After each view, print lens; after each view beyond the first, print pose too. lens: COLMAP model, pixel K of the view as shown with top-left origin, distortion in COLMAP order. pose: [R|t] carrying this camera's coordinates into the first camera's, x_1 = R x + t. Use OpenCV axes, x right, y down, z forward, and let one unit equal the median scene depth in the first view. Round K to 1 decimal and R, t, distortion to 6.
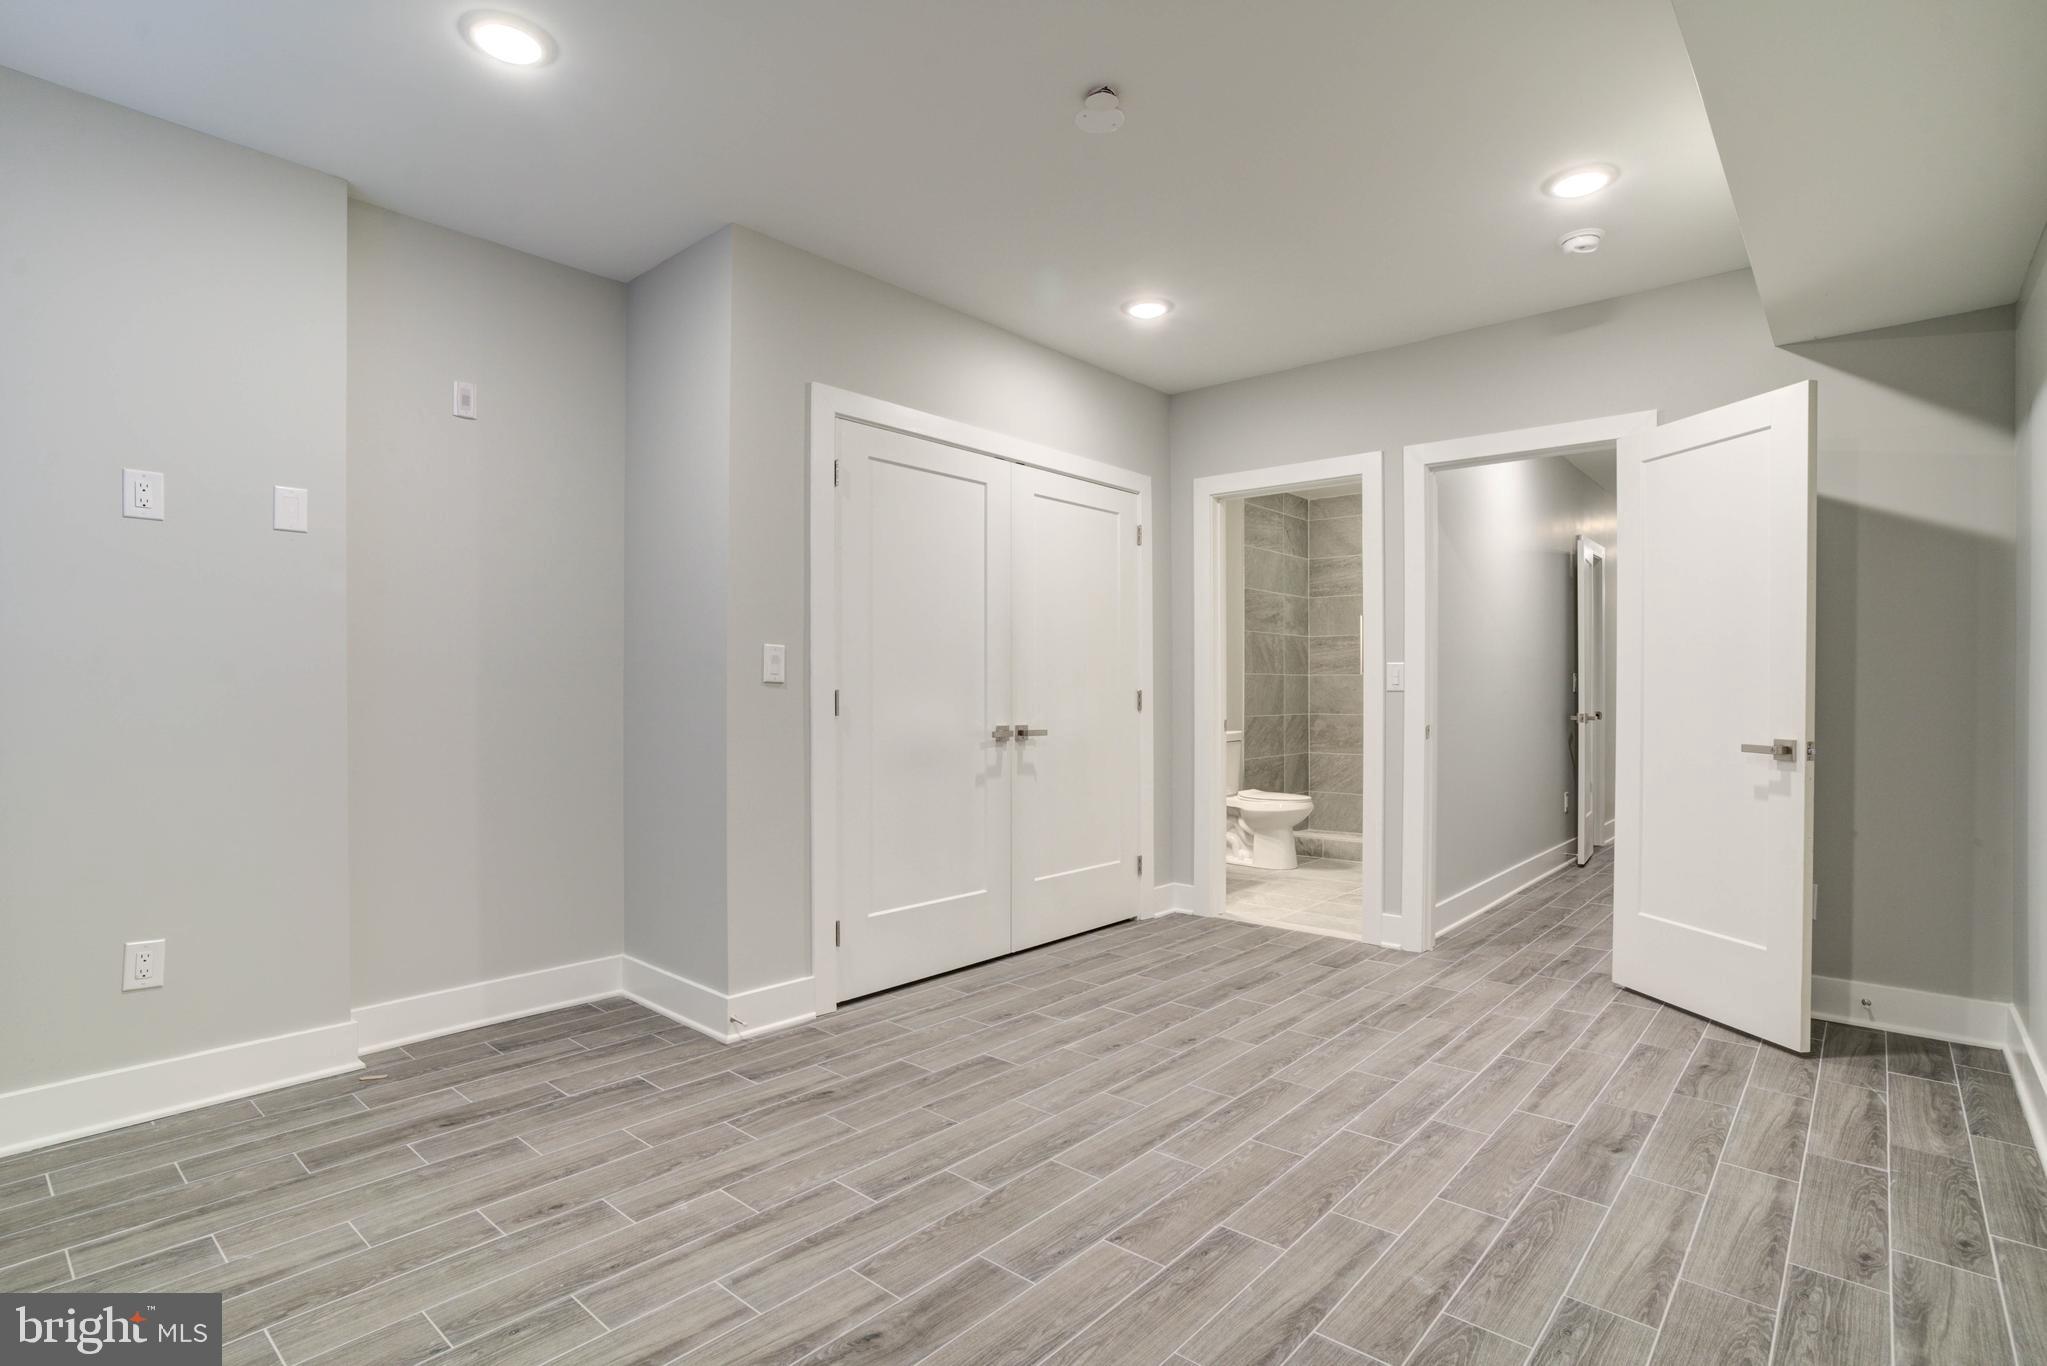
lens RADIAL K [[1018.6, 0, 1009.8], [0, 1018.6, 695.6], [0, 0, 1]] dist [-0.050836, 0.012421]
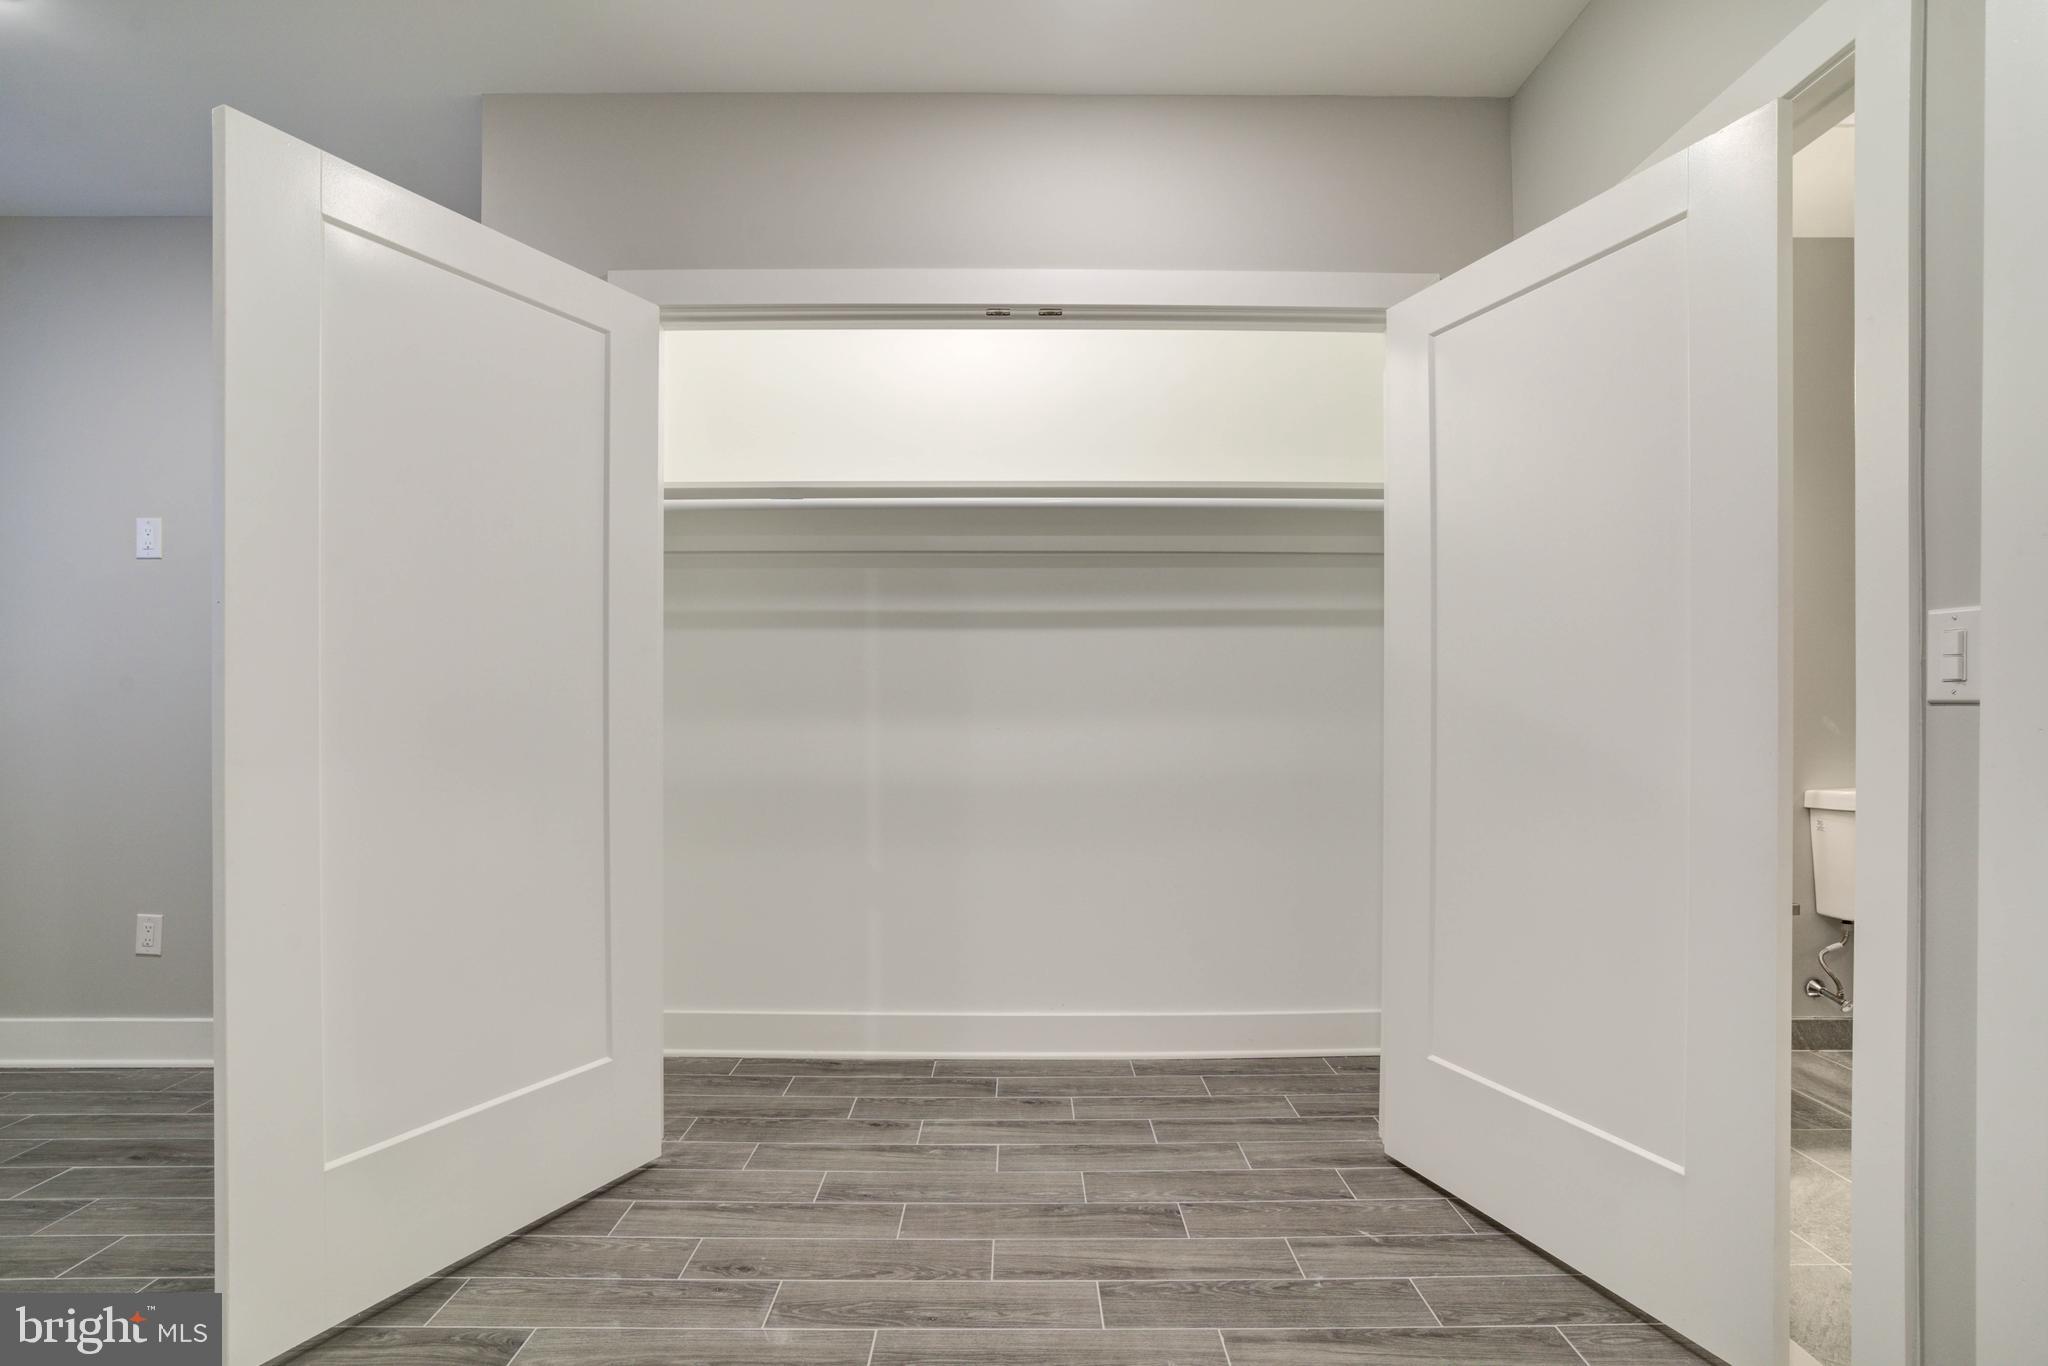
lens RADIAL K [[1019.1, 0, 1017.4], [0, 1019.1, 694.1], [0, 0, 1]] dist [-0.050836, 0.012421]
pose [[0.667069, 0.005114, -0.744979, 0.659221], [0.005002, 0.999923, 0.011342, -0.025056], [0.744979, -0.011293, 0.666992, 0.925611]]
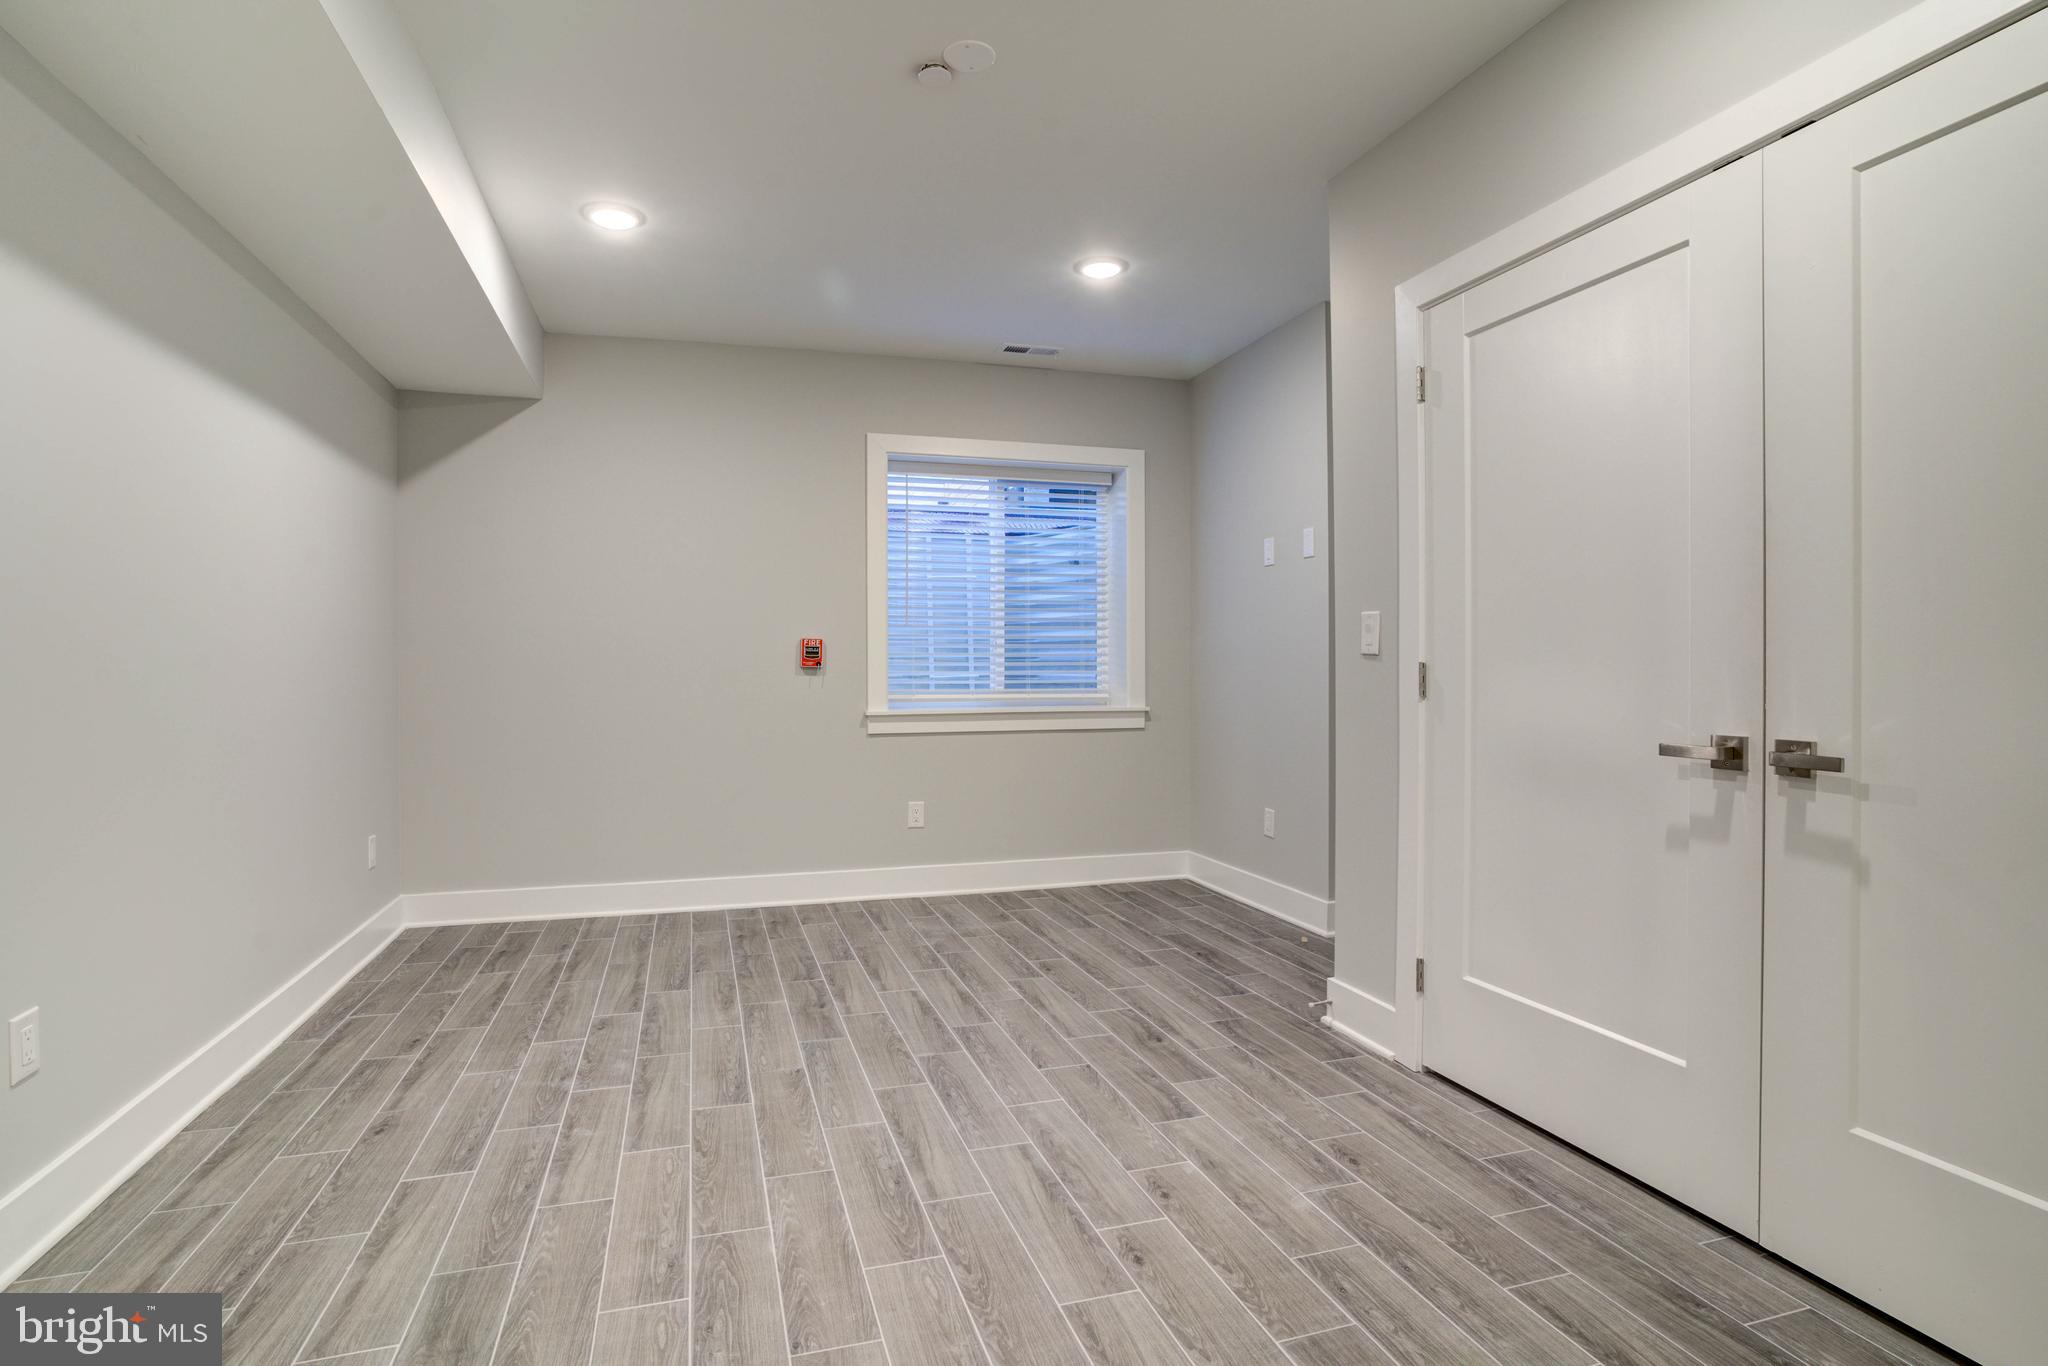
lens RADIAL K [[1019.1, 0, 1033.2], [0, 1019.1, 685.3], [0, 0, 1]] dist [-0.050836, 0.012421]
pose [[-0.504000, 0.016210, -0.863551, 0.818504], [0.004901, 0.999861, 0.015908, -0.003522], [0.863690, 0.003785, -0.504010, 1.432652]]
